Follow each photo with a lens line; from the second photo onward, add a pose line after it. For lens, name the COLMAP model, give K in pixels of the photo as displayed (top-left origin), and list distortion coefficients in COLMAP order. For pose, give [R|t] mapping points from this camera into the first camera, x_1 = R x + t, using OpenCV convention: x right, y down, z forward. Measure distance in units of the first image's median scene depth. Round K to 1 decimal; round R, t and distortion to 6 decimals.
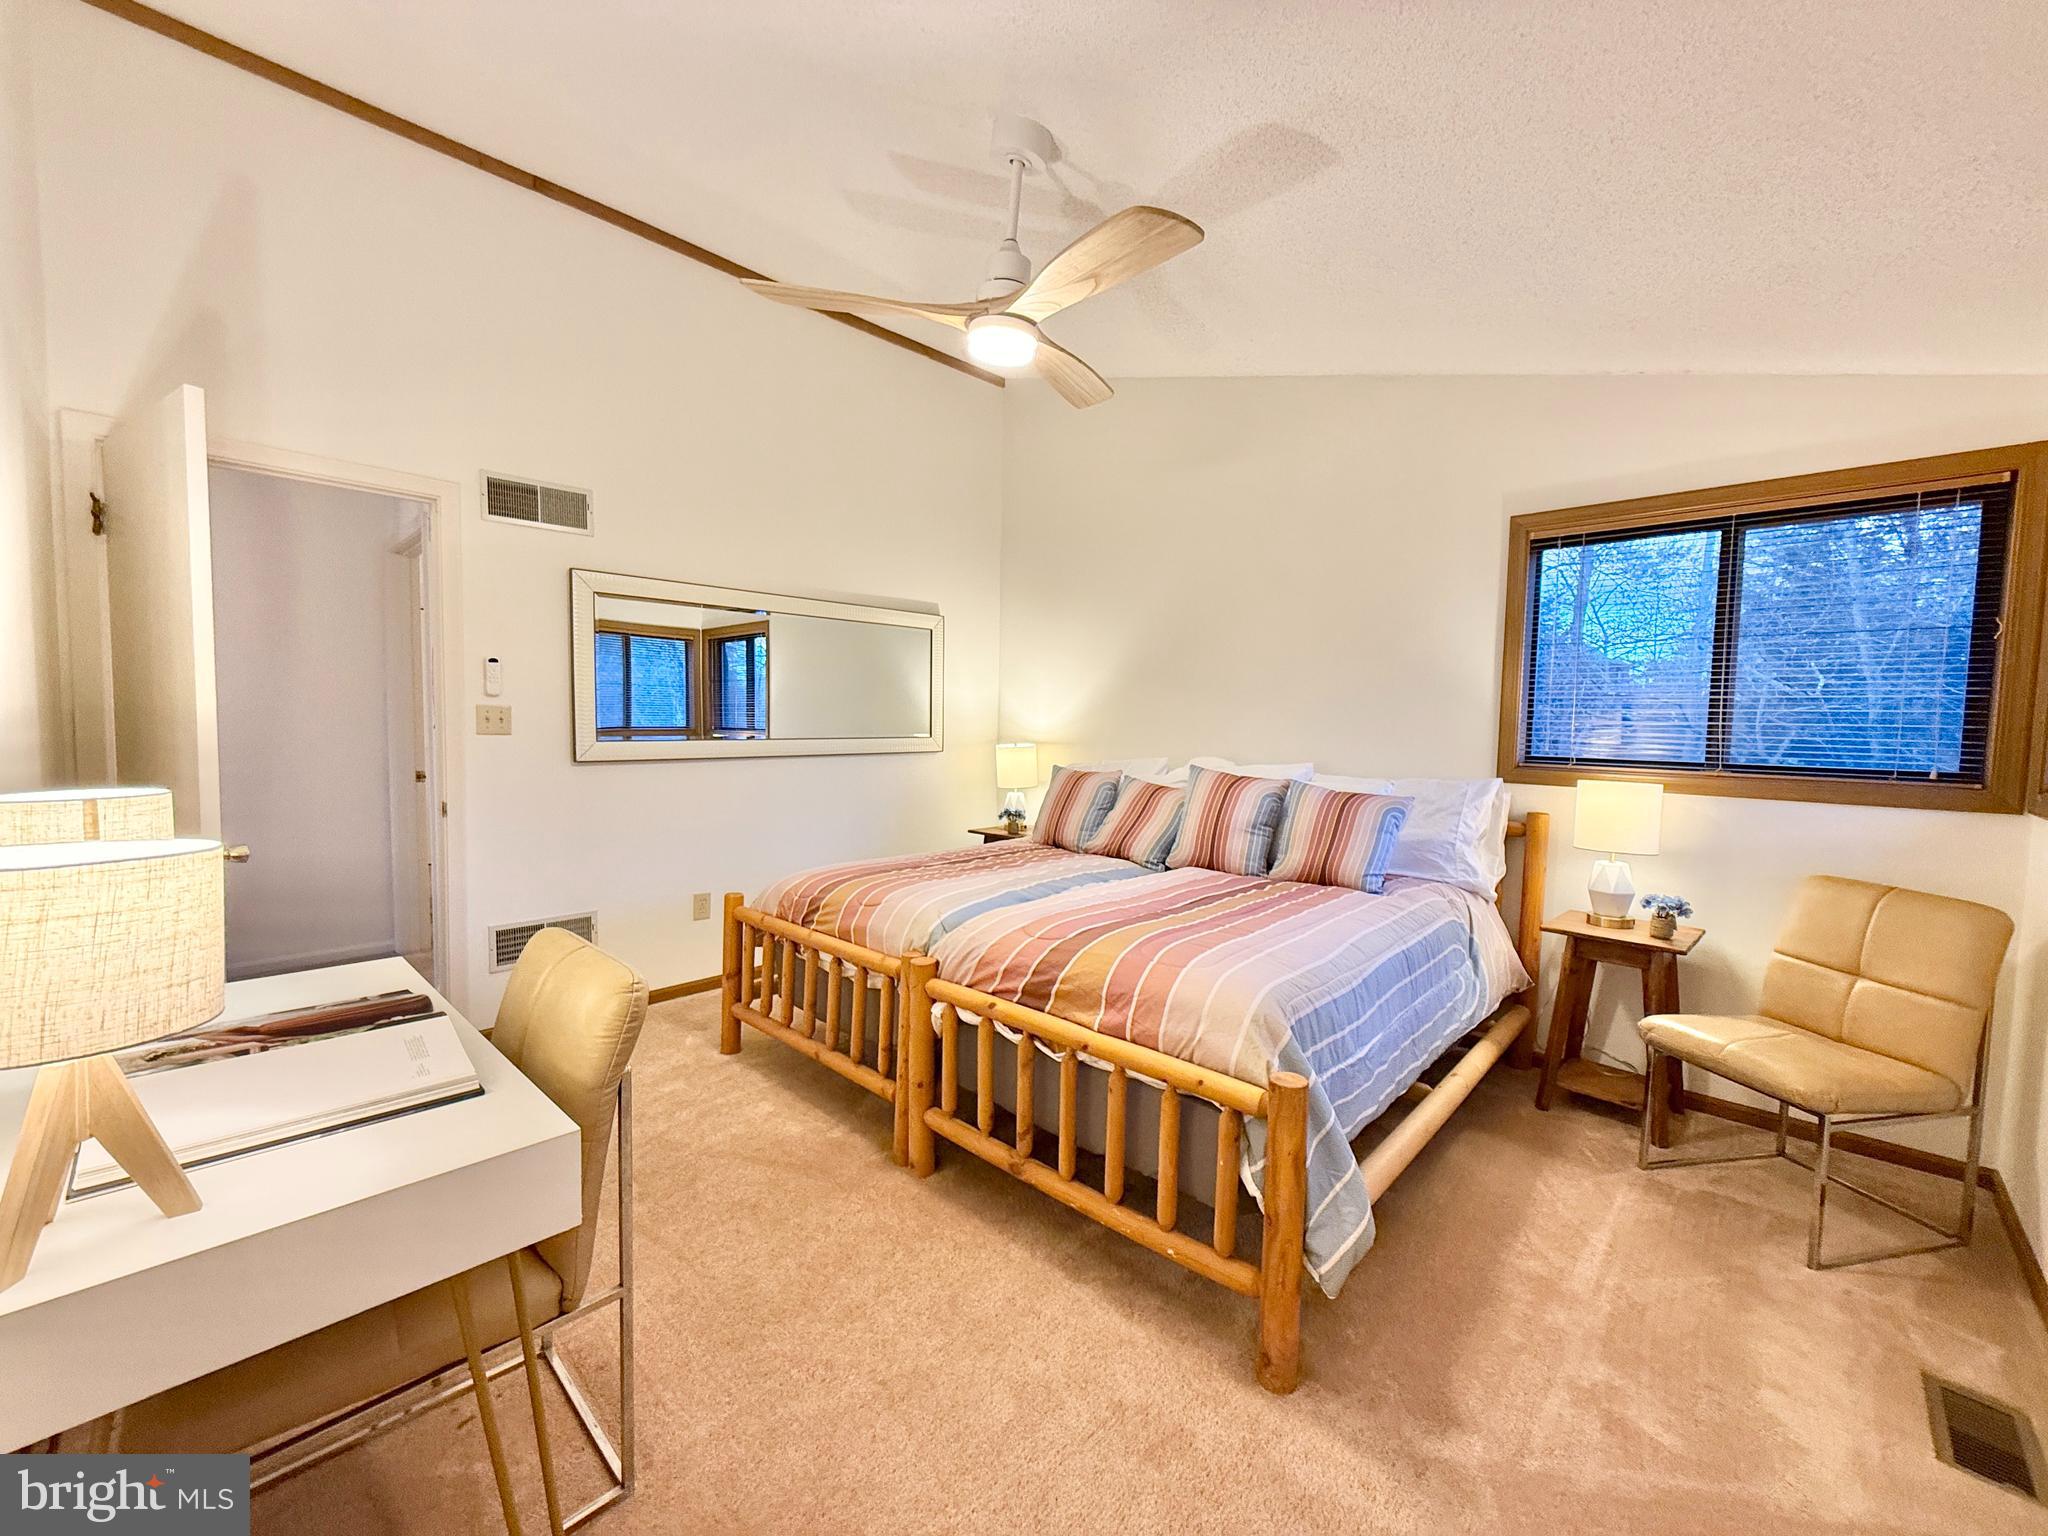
lens RADIAL K [[814.8, 0, 1024.0], [0, 814.8, 768.0], [0, 0, 1]] dist [-0.004114, -0.000339]
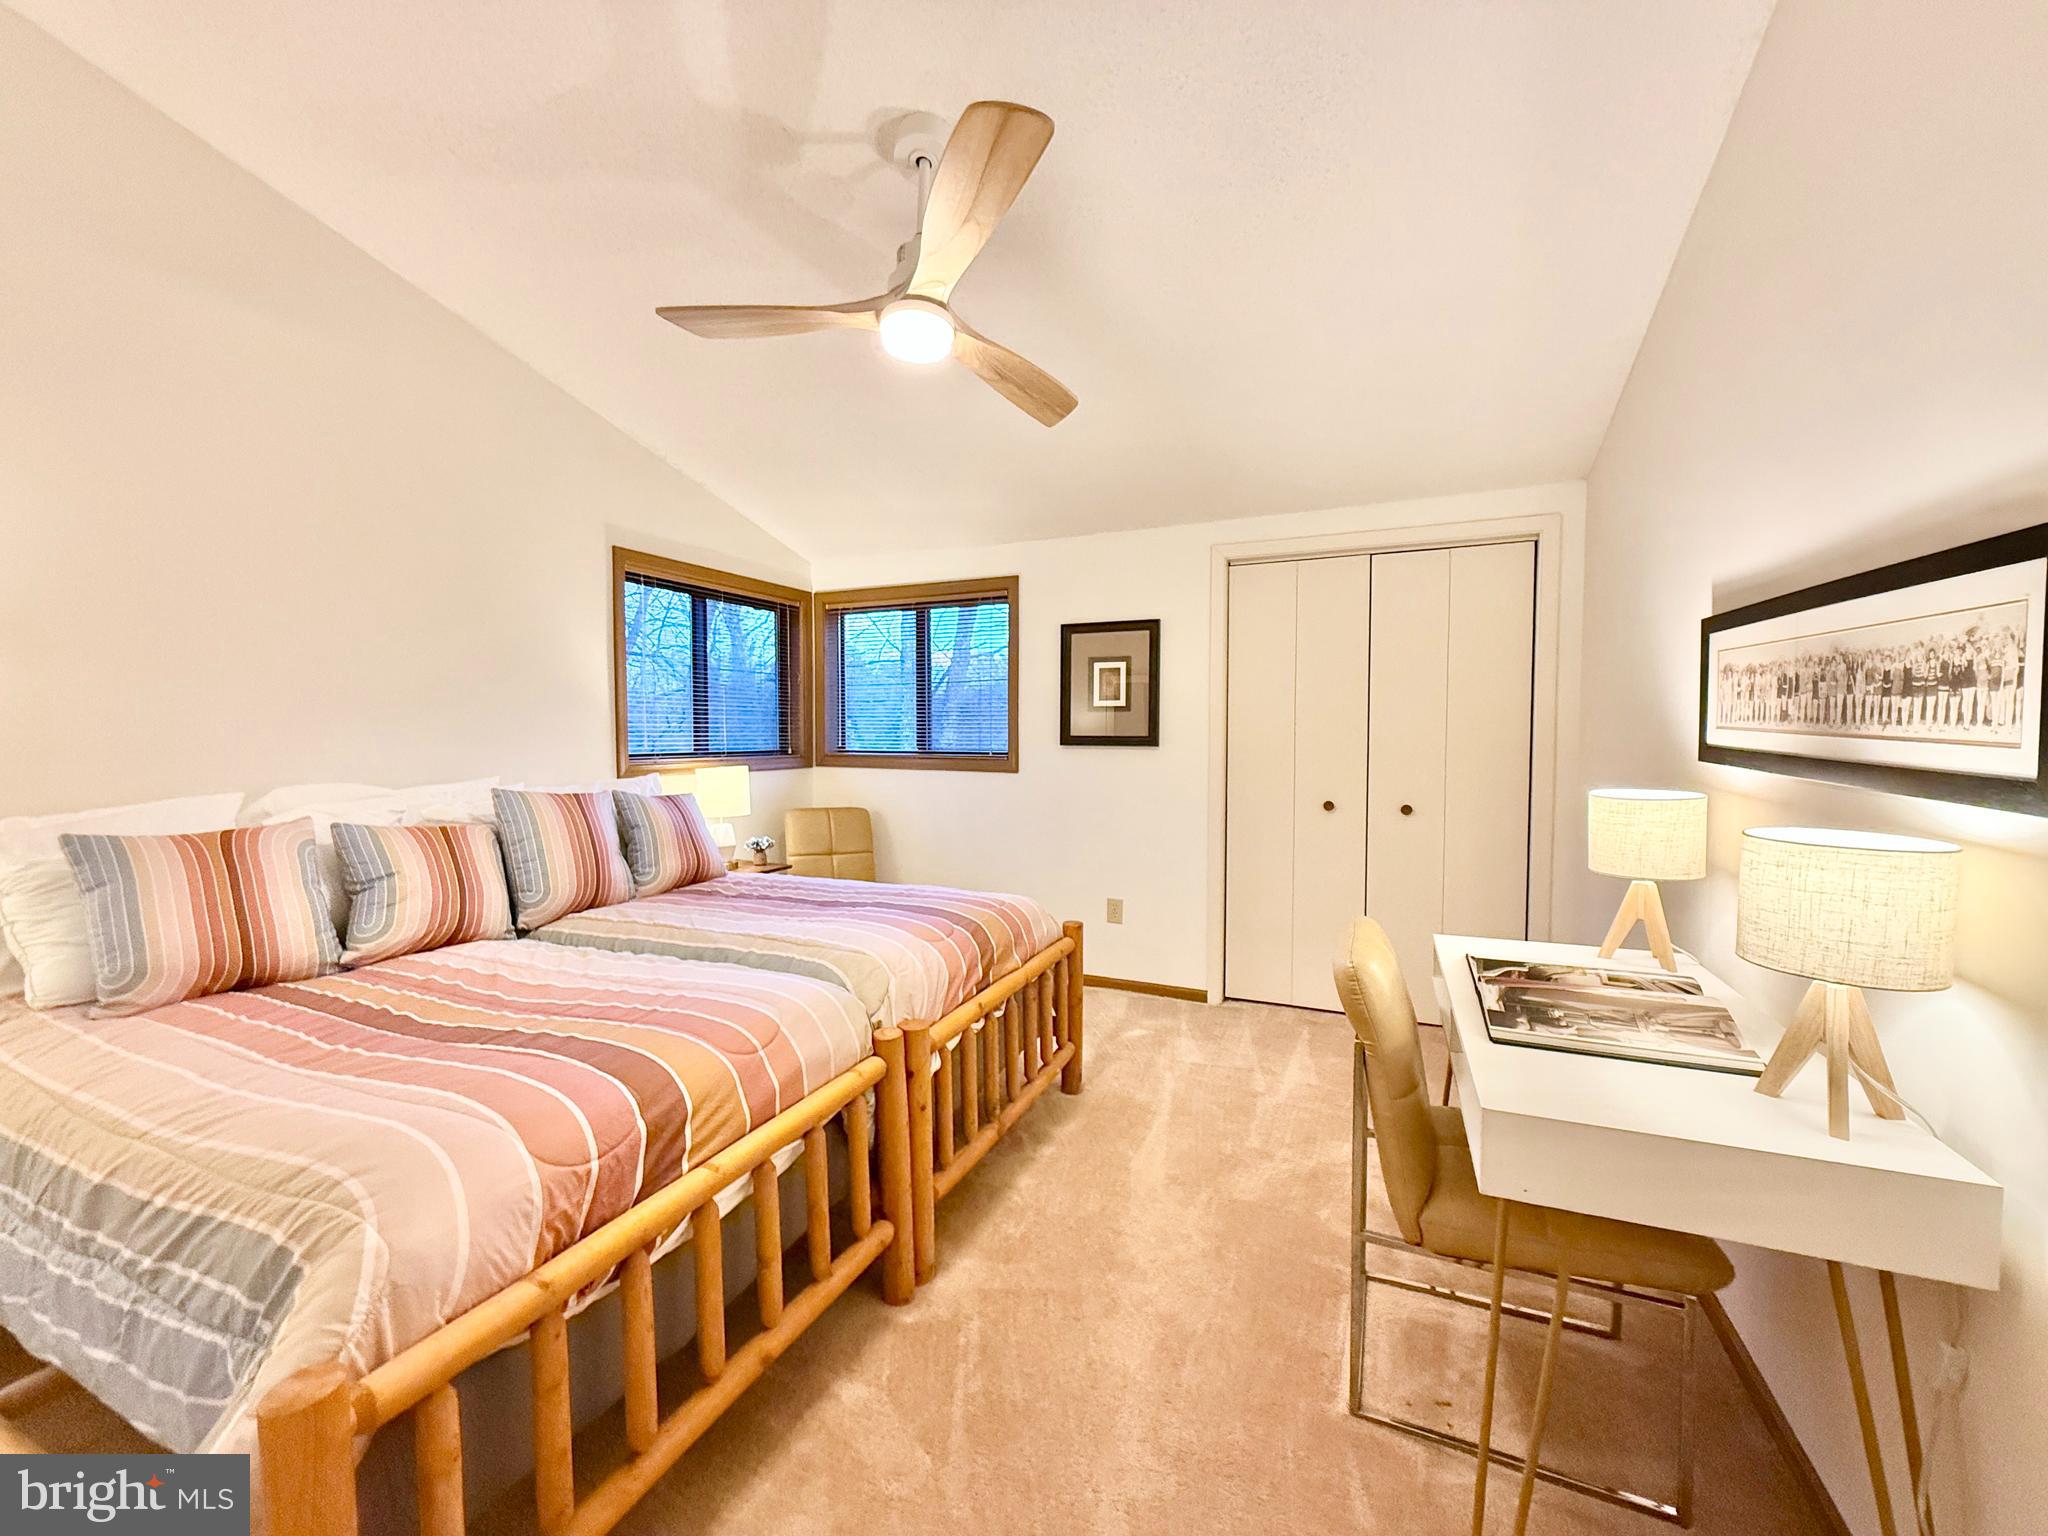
lens RADIAL K [[814.8, 0, 1024.0], [0, 814.8, 768.0], [0, 0, 1]] dist [-0.004114, -0.000339]
pose [[-0.331032, -0.055882, 0.941963, -0.837303], [0.058279, 0.995128, 0.079517, -0.069455], [-0.941818, 0.081219, -0.326163, 1.049655]]
